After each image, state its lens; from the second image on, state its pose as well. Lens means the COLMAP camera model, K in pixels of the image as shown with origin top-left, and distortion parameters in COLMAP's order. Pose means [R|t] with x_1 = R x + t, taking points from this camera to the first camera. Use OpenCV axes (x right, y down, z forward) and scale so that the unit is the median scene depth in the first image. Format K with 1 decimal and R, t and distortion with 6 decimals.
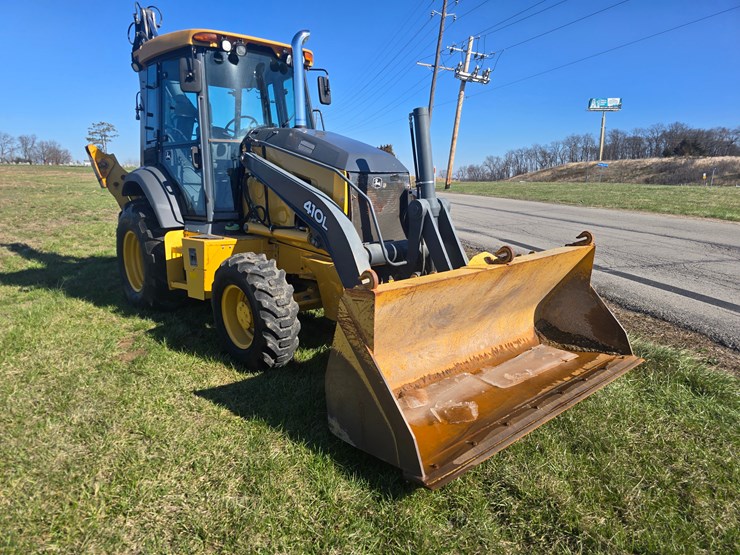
lens RADIAL K [[496.0, 0, 361.7], [0, 496.0, 277.7], [0, 0, 1]] dist [0.057979, -0.049223]
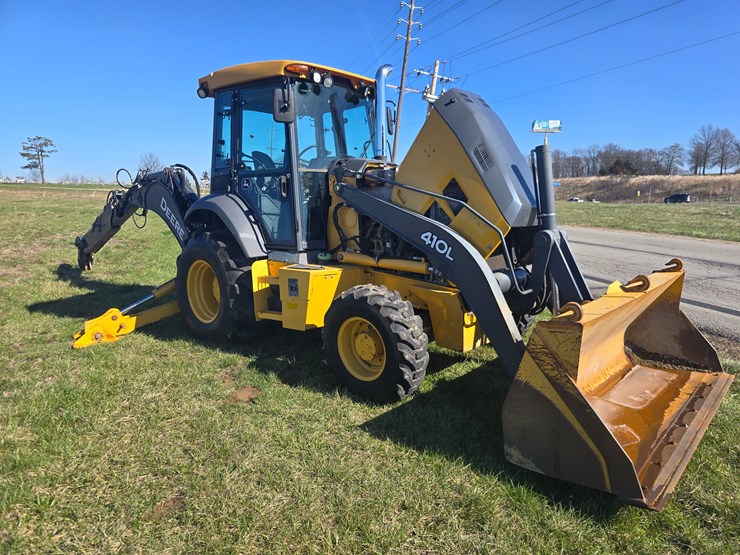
lens RADIAL K [[496.0, 0, 377.7], [0, 496.0, 282.0], [0, 0, 1]] dist [0.057979, -0.049223]
pose [[0.992516, -0.021894, 0.120140, -0.275996], [0.024830, 0.999427, -0.022998, -0.025710], [-0.119568, 0.025809, 0.992491, -0.000298]]
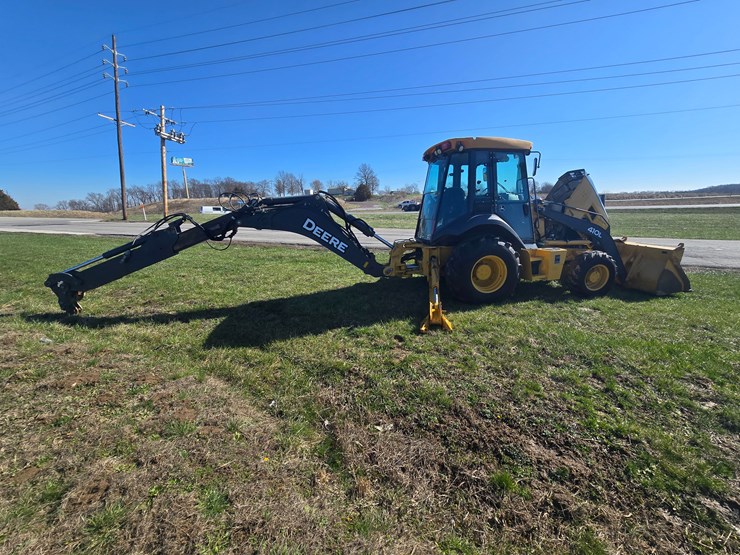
lens RADIAL K [[302.1, 0, 376.9], [0, 302.1, 280.1], [0, 0, 1]] dist [-0.004467, -0.000489]
pose [[0.534376, -0.207560, 0.819366, -1.660366], [0.178432, 0.975237, 0.130674, -0.237498], [-0.826199, 0.076372, 0.558178, 0.878988]]
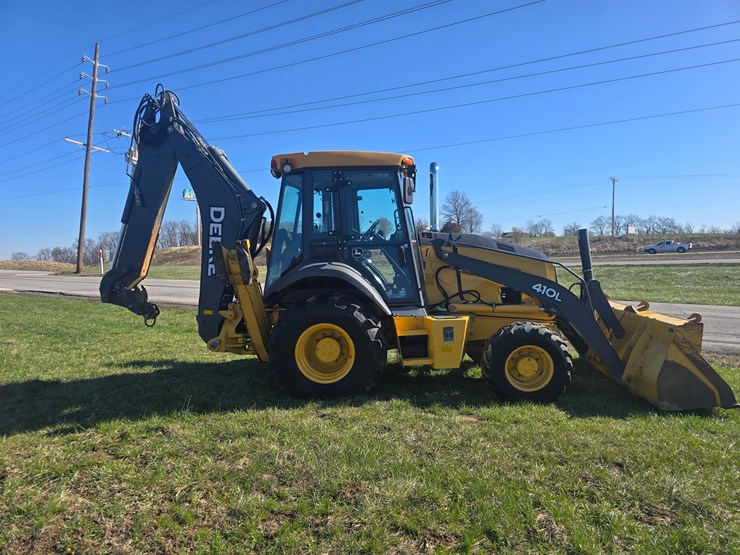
lens RADIAL K [[496.0, 0, 367.7], [0, 496.0, 288.8], [0, 0, 1]] dist [0.057979, -0.049223]
pose [[0.713007, -0.051344, 0.699274, -1.265605], [0.149237, 0.985576, -0.079802, -0.079084], [-0.685090, 0.161257, 0.710385, 0.232282]]
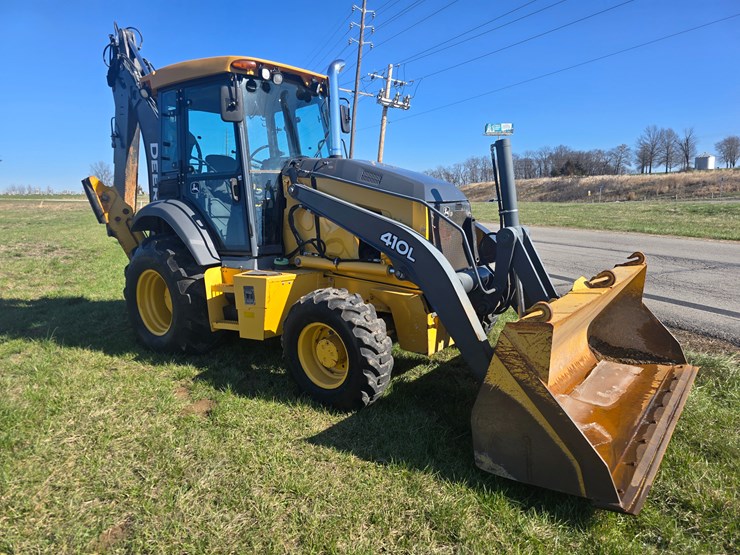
lens RADIAL K [[496.0, 0, 364.0], [0, 496.0, 285.9], [0, 0, 1]] dist [0.057979, -0.049223]
pose [[0.983714, -0.051184, 0.172296, -0.270768], [0.055850, 0.998189, -0.022337, -0.024437], [-0.170841, 0.031596, 0.984792, 0.034310]]
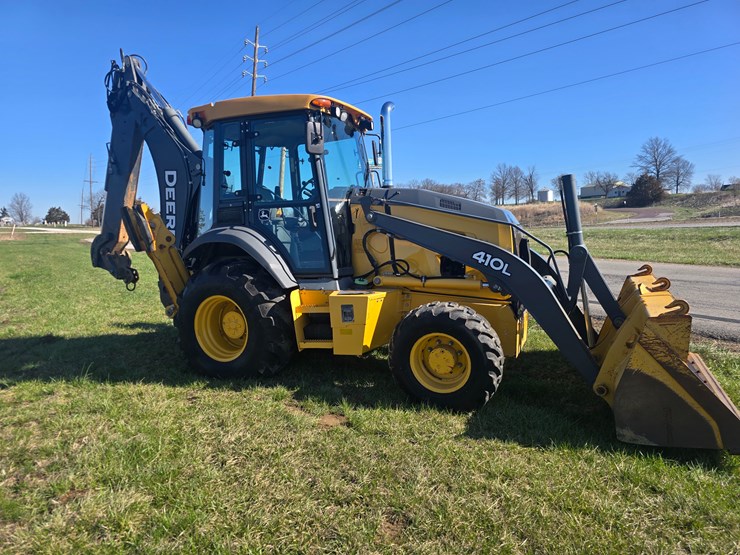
lens RADIAL K [[496.0, 0, 362.1], [0, 496.0, 278.4], [0, 0, 1]] dist [0.057979, -0.049223]
pose [[0.912842, -0.068641, 0.402503, -0.672075], [0.107243, 0.991465, -0.074137, -0.032350], [-0.393979, 0.110841, 0.912412, 0.063637]]
